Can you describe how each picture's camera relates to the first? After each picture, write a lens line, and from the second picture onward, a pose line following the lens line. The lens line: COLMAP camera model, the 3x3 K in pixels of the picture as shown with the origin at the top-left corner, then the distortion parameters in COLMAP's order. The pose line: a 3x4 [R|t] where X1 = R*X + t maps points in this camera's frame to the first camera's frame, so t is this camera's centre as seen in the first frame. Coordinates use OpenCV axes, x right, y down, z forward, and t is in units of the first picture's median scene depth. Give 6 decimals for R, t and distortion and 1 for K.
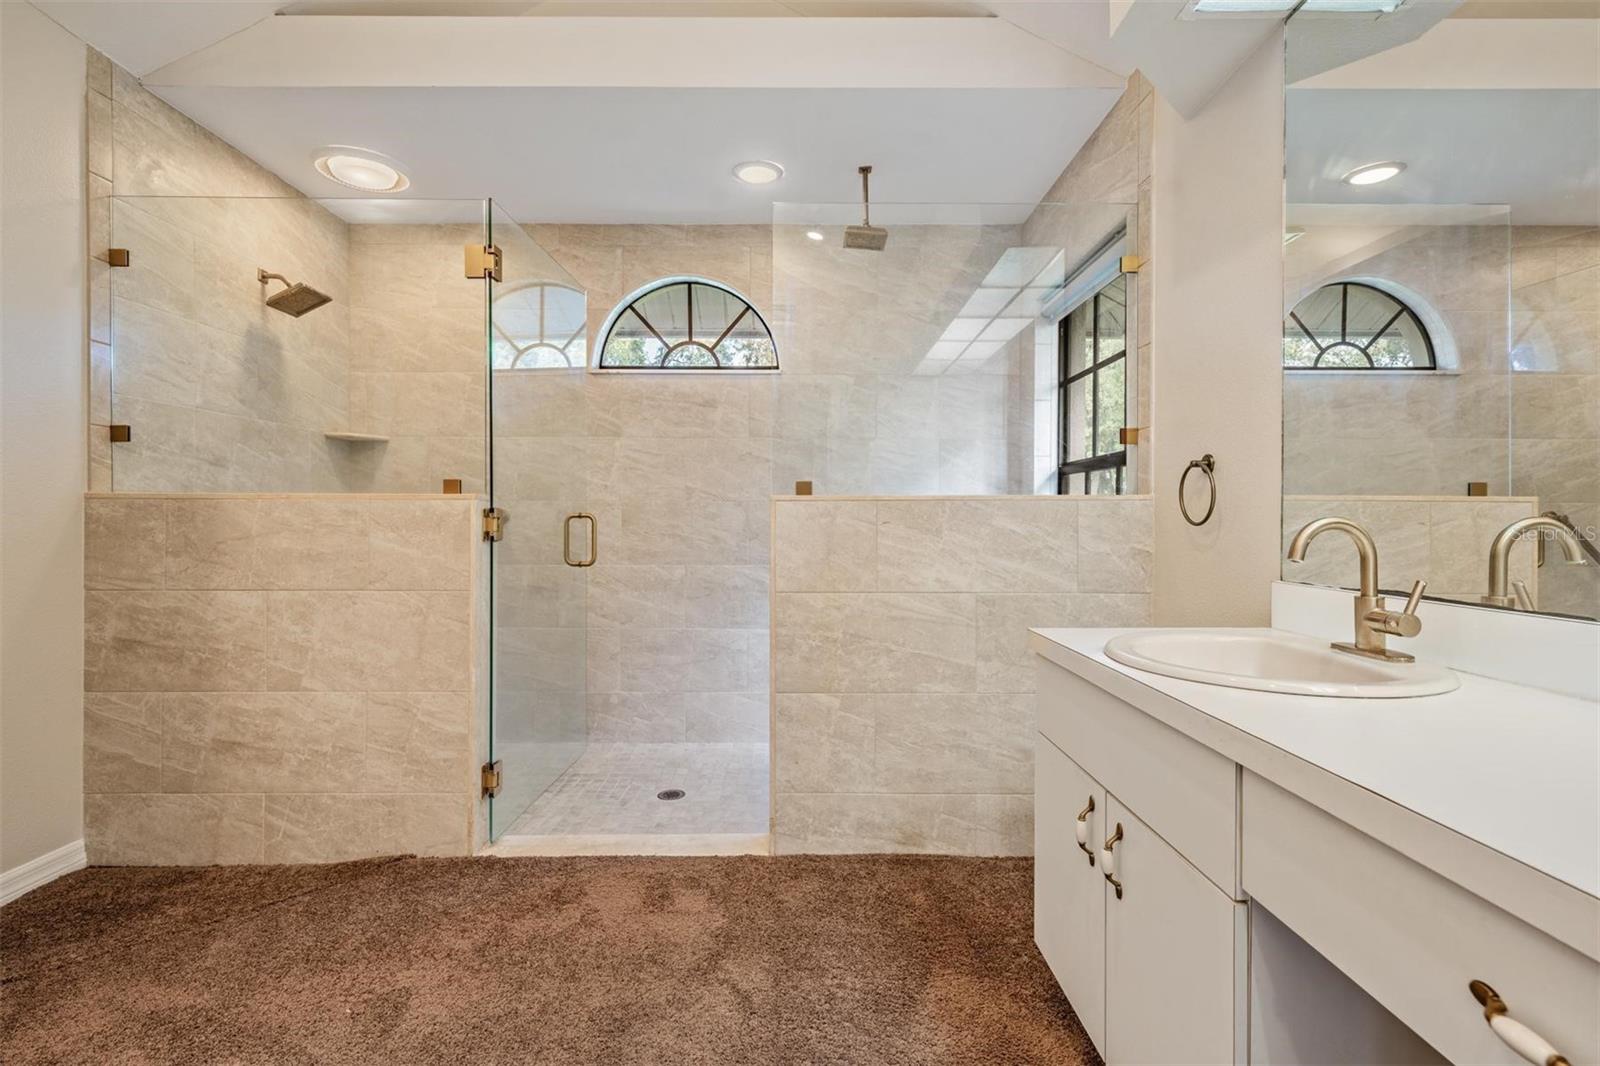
lens RADIAL K [[728.6, 0, 796.7], [0, 728.6, 520.7], [0, 0, 1]] dist [0.000531, 0.000230]
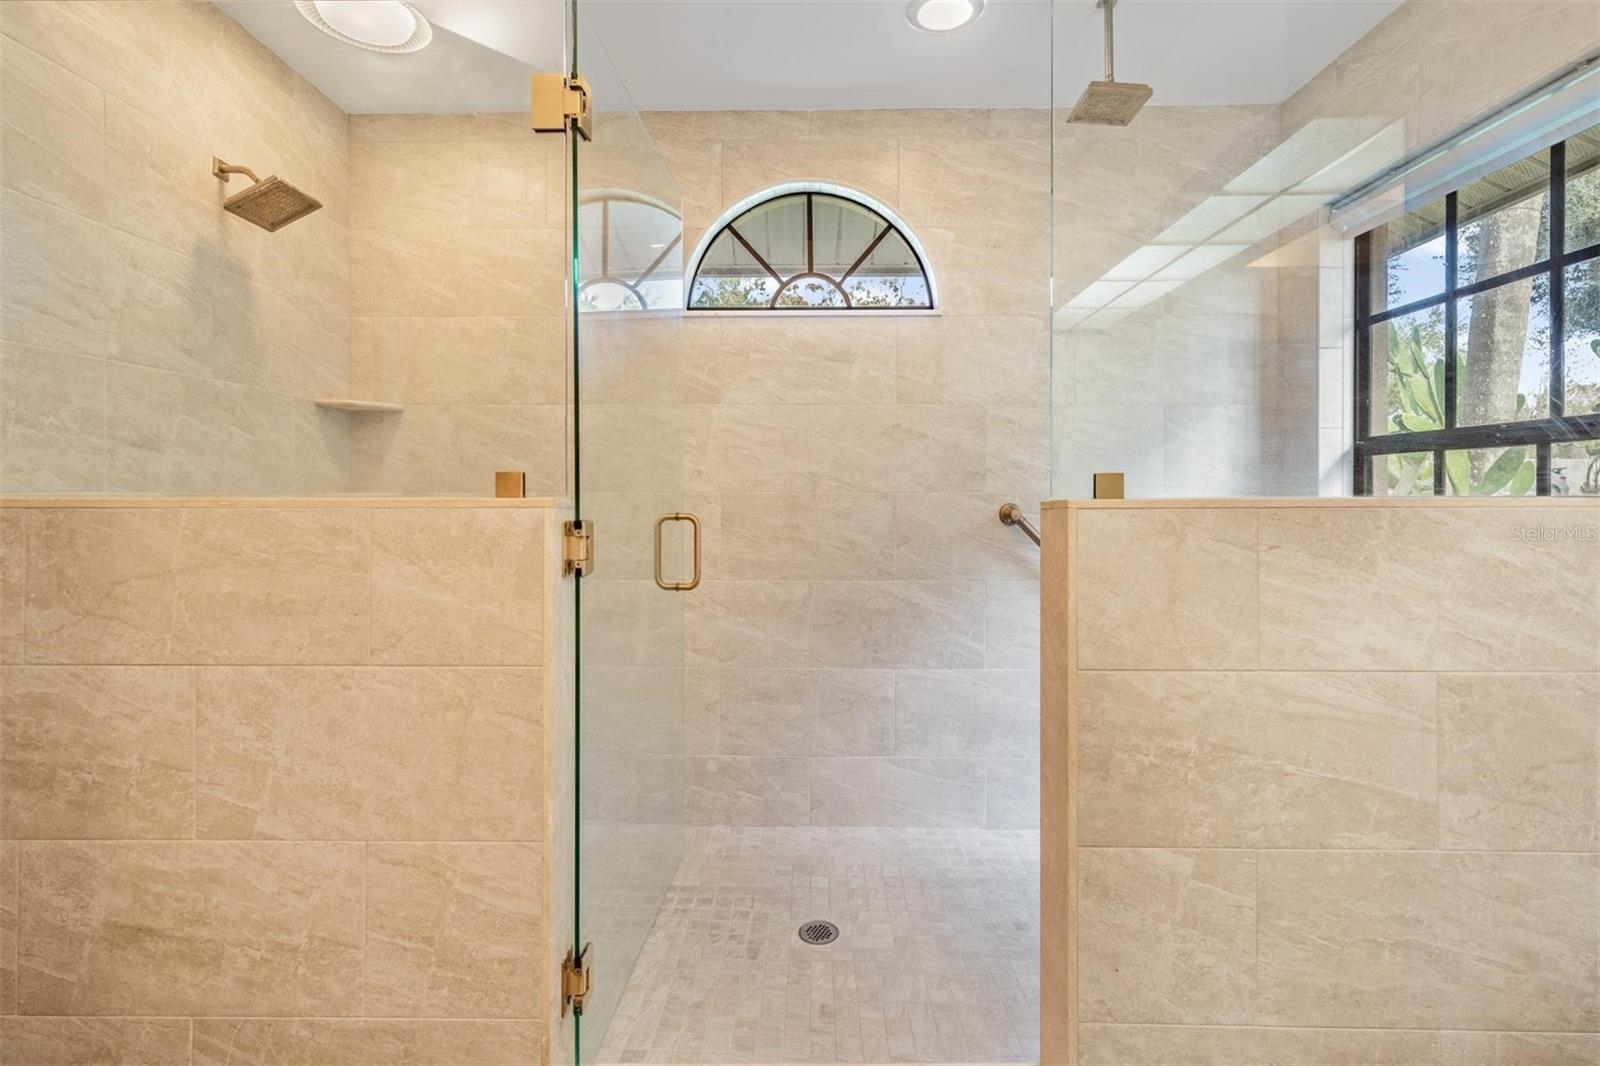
lens RADIAL K [[752.7, 0, 806.0], [0, 752.7, 492.3], [0, 0, 1]] dist [-0.000681, 0.000249]
pose [[0.999847, -0.002594, -0.017273, -0.219379], [0.002530, 0.999990, -0.003688, -0.036739], [0.017282, 0.003644, 0.999844, 0.388368]]
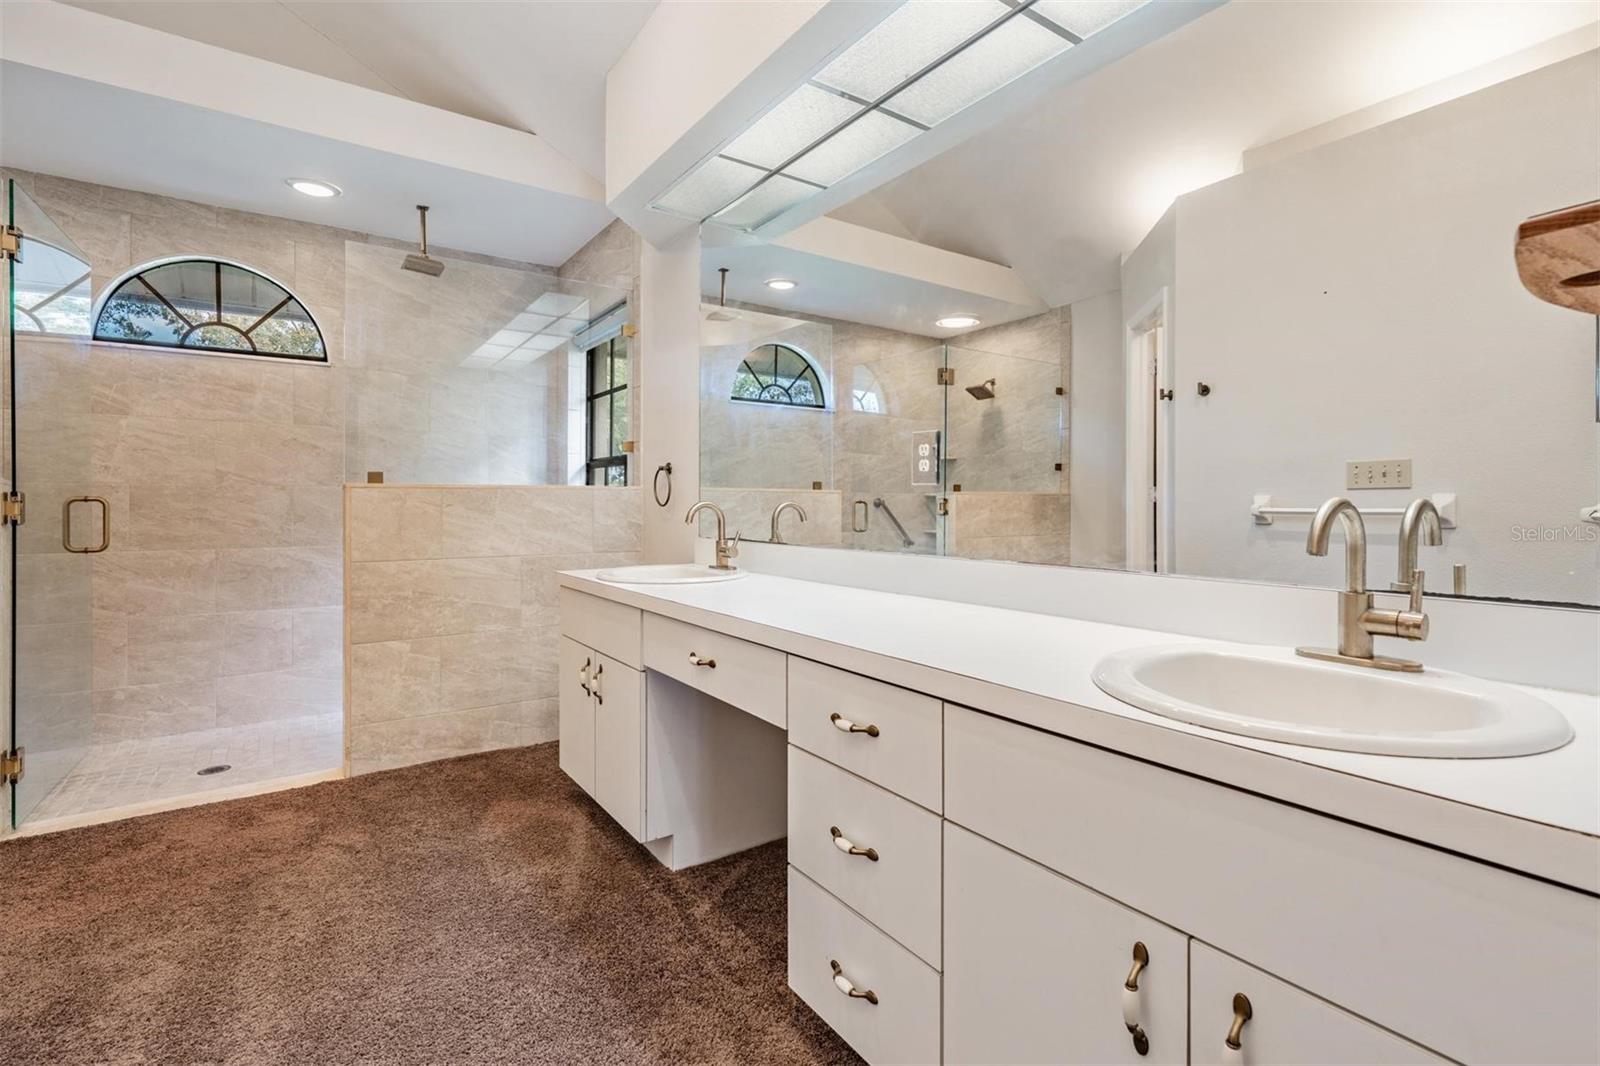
lens RADIAL K [[737.7, 0, 802.7], [0, 737.7, 504.3], [0, 0, 1]] dist [-0.000548, -0.000438]
pose [[0.821159, -0.001681, 0.570698, -0.106886], [0.001787, 0.999998, 0.000374, 0.001540], [-0.570697, 0.000713, 0.821160, -0.427856]]
